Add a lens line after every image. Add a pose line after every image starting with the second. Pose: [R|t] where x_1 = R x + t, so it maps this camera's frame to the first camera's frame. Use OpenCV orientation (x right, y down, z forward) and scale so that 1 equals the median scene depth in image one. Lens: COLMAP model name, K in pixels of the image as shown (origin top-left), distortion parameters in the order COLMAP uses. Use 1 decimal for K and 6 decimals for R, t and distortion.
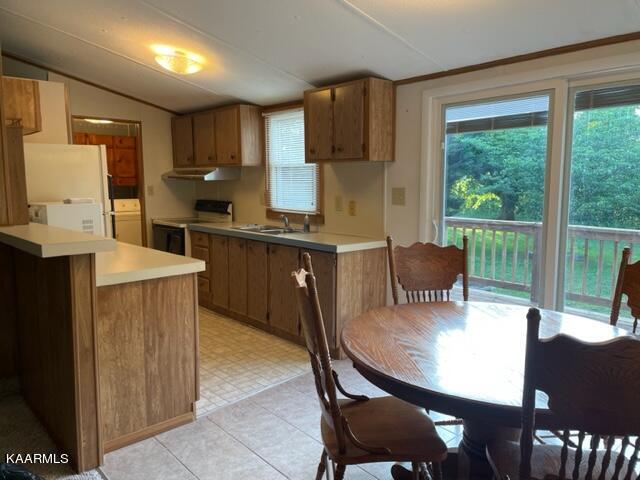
lens RADIAL K [[474.3, 0, 320.0], [0, 474.3, 240.0], [0, 0, 1]] dist [0.121026, -0.146247]
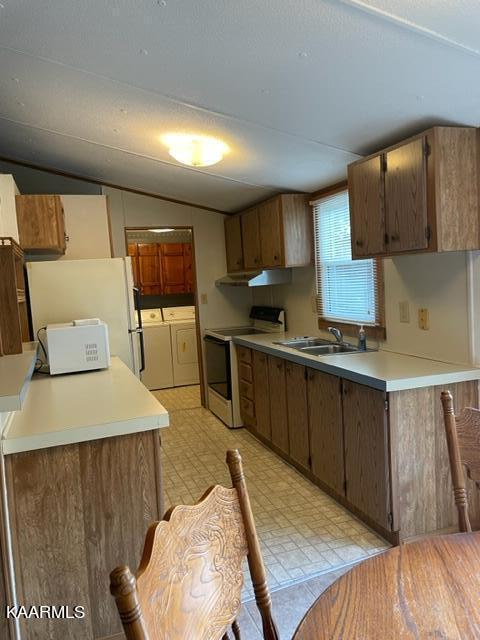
lens RADIAL K [[474.3, 0, 240.0], [0, 474.3, 320.0], [0, 0, 1]] dist [0.121026, -0.146247]
pose [[0.924548, -0.020353, -0.380522, 0.086996], [0.010333, 0.999544, -0.028359, -0.047805], [0.380926, 0.022287, 0.924337, 0.238897]]
